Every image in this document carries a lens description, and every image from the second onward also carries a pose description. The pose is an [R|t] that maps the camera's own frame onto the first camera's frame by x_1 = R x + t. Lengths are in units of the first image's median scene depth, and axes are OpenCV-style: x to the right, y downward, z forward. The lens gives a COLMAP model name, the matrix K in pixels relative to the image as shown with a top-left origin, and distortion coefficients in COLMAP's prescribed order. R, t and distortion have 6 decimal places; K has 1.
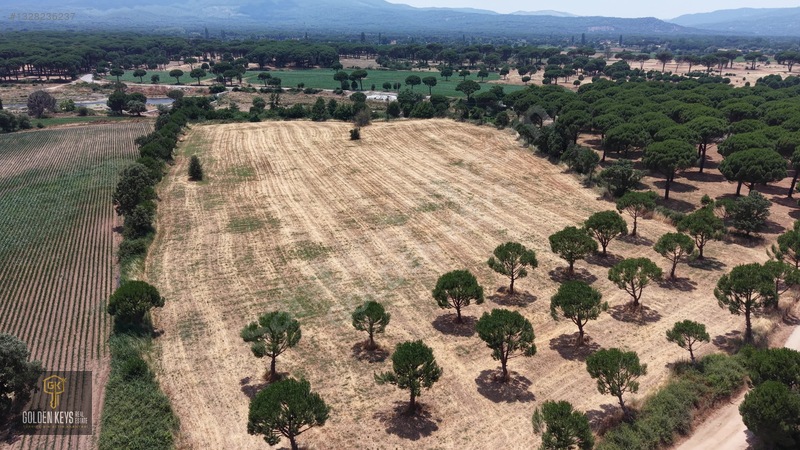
lens RADIAL K [[566.9, 0, 404.7], [0, 566.9, 222.1], [0, 0, 1]] dist [0.047328, -0.058377]
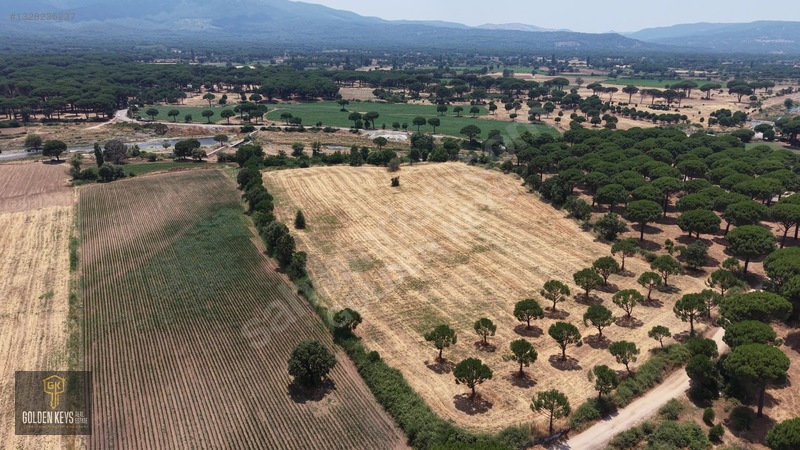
lens RADIAL K [[566.9, 0, 399.5], [0, 566.9, 223.5], [0, 0, 1]] dist [0.047328, -0.058377]
pose [[0.998984, -0.012524, 0.043302, -0.203594], [0.013008, 0.999856, -0.010906, -0.072261], [-0.043159, 0.011458, 0.999003, -0.394037]]
